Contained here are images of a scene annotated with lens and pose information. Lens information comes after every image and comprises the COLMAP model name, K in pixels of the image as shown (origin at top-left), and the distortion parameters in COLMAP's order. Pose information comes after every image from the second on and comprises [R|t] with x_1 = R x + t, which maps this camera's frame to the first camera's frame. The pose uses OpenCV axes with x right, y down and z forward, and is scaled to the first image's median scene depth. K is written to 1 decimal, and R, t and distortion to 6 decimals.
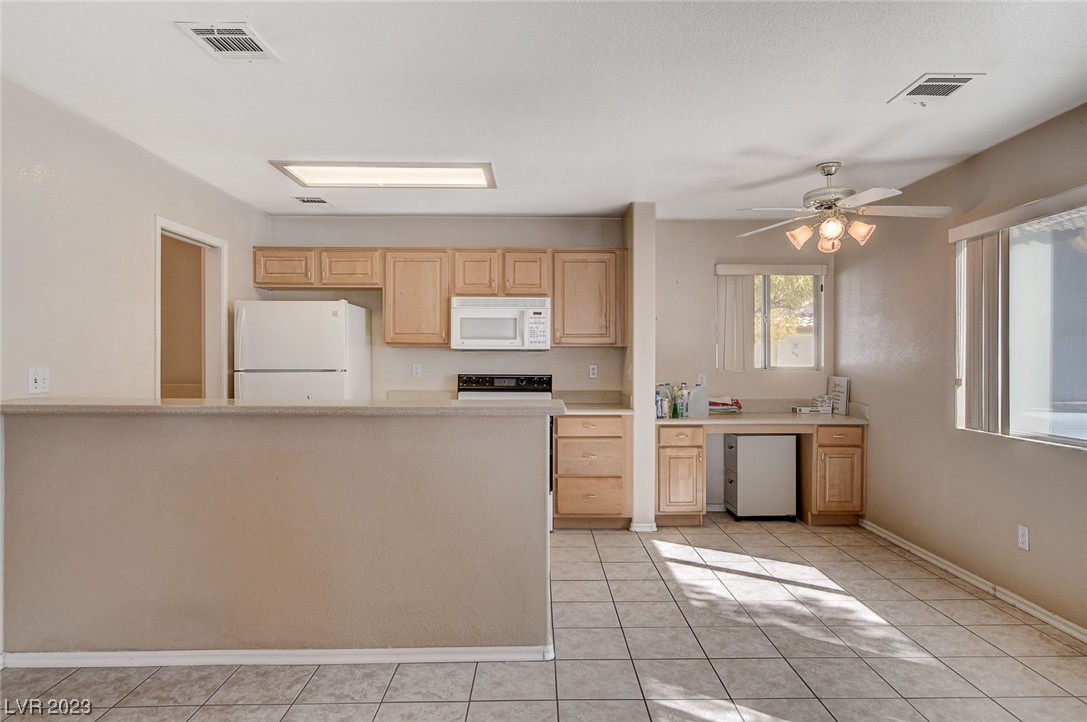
lens RADIAL K [[639.8, 0, 558.1], [0, 639.8, 361.0], [0, 0, 1]] dist [0.007203, -0.000545]
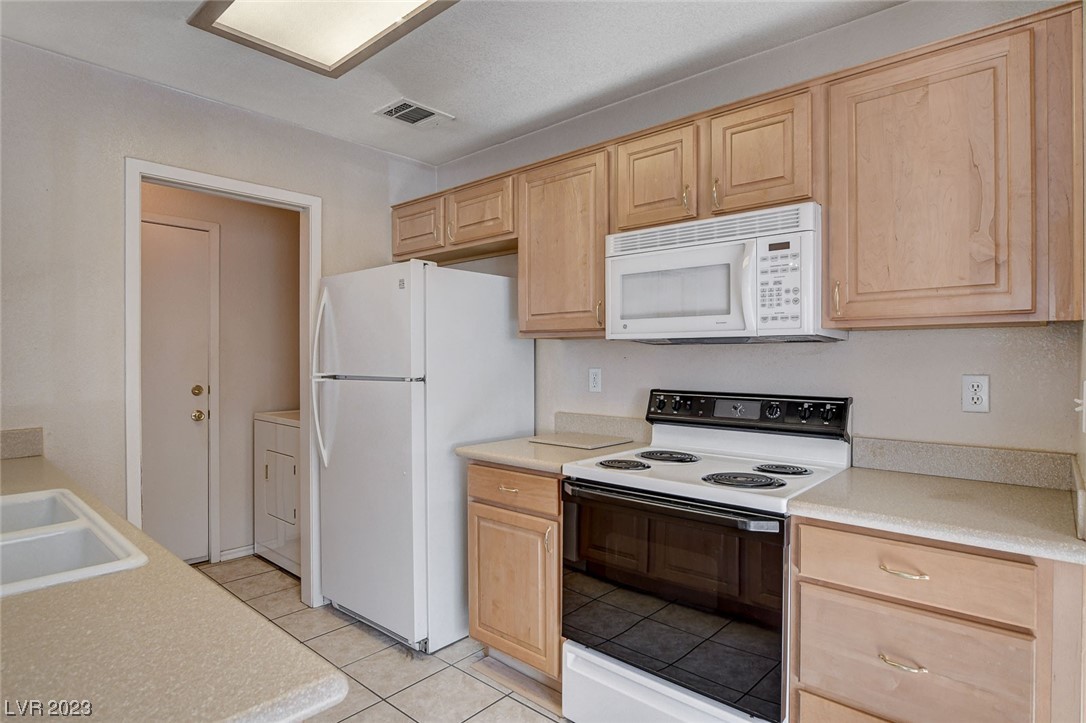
lens RADIAL K [[584.2, 0, 531.6], [0, 584.2, 366.3], [0, 0, 1]] dist [-0.026378, -0.002085]
pose [[0.720798, 0.007850, -0.693100, 0.107898], [0.004443, 0.999863, 0.015945, -0.005854], [0.693131, -0.014572, 0.720665, 0.627790]]
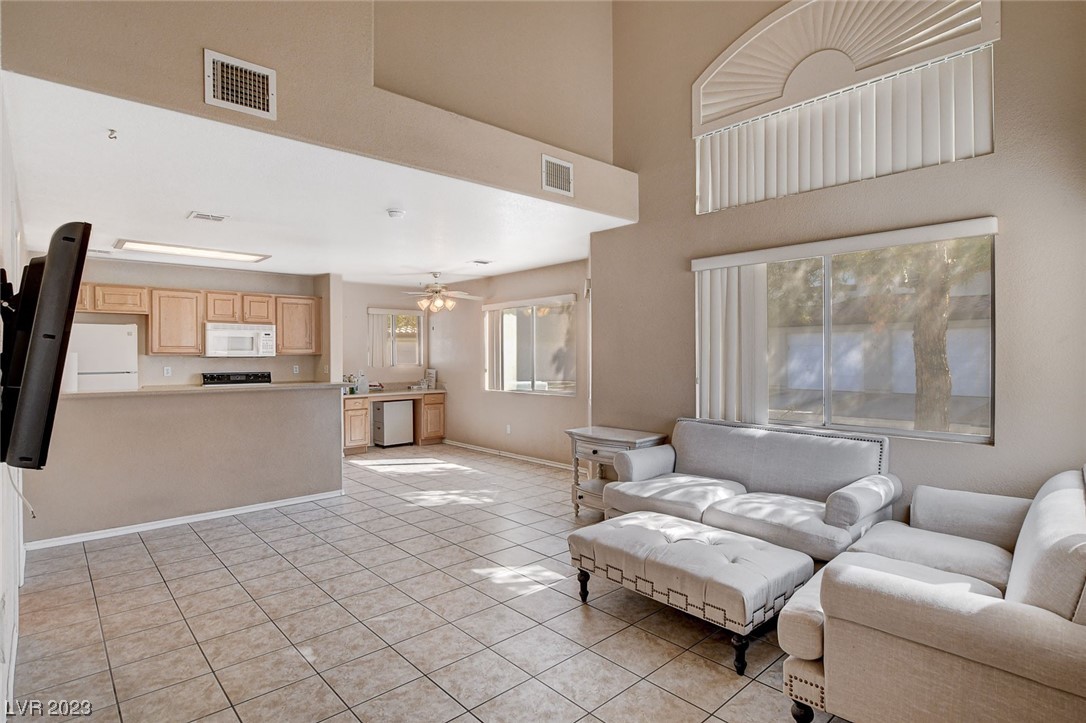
lens RADIAL K [[556.2, 0, 558.3], [0, 556.2, 357.9], [0, 0, 1]] dist [-0.013378, 0.003307]
pose [[0.749904, -0.008149, 0.661497, -0.410821], [0.005667, 0.999967, 0.005895, -0.019027], [-0.661523, -0.000672, 0.749925, -0.551742]]
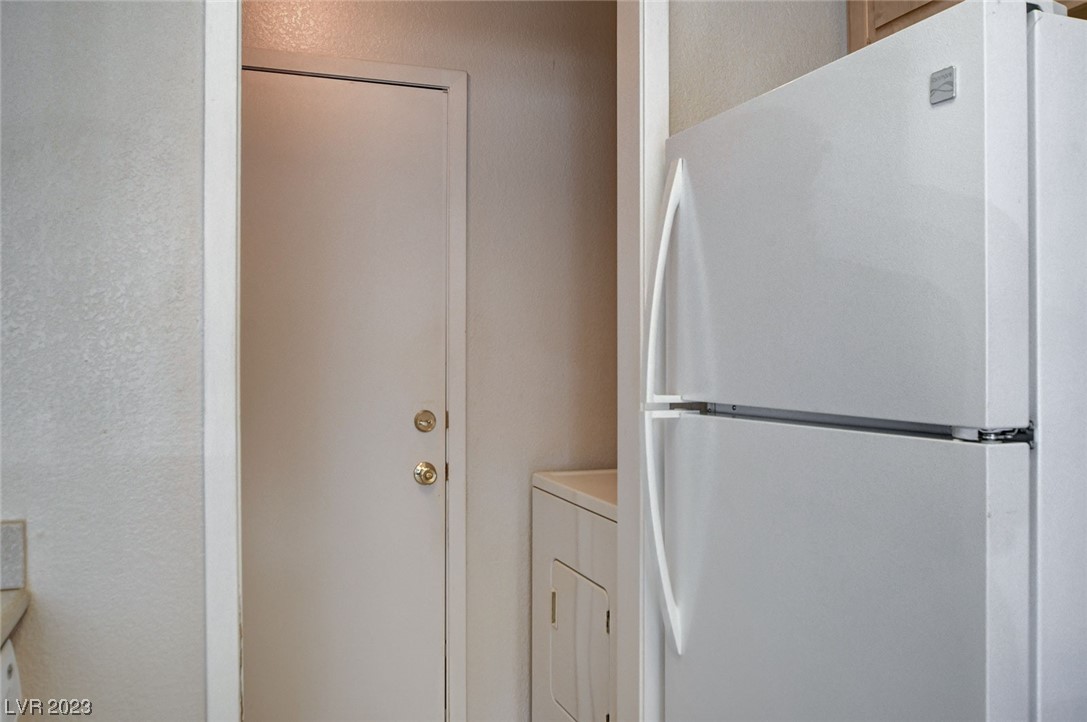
lens RADIAL K [[937.7, 0, 533.6], [0, 937.7, 344.8], [0, 0, 1]] dist [0.003150, 0.009628]
pose [[0.300874, -0.010234, -0.953609, -0.137951], [0.005815, 0.999944, -0.008897, -0.006522], [0.953646, -0.002868, 0.300916, 0.752821]]
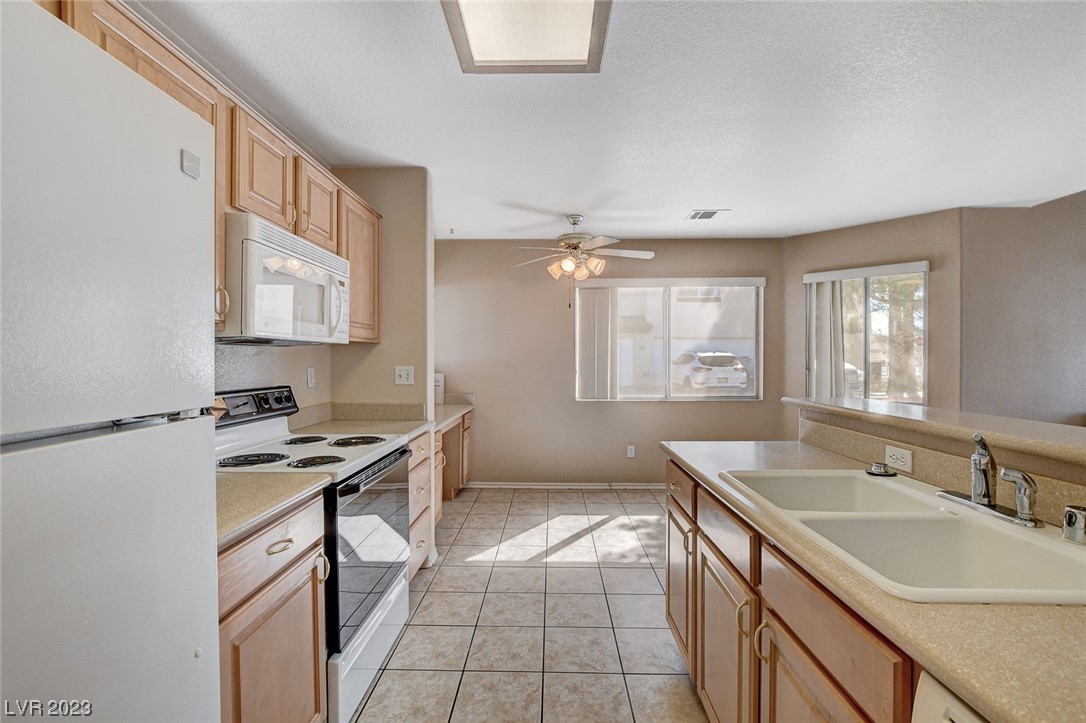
lens RADIAL K [[483.7, 0, 544.6], [0, 483.7, 362.8], [0, 0, 1]] dist [0.000724, 0.000247]
pose [[0.019701, -0.009141, 0.999764, -0.474813], [-0.002207, 0.999955, 0.009186, -0.002279], [-0.999803, -0.002387, 0.019680, 0.801322]]
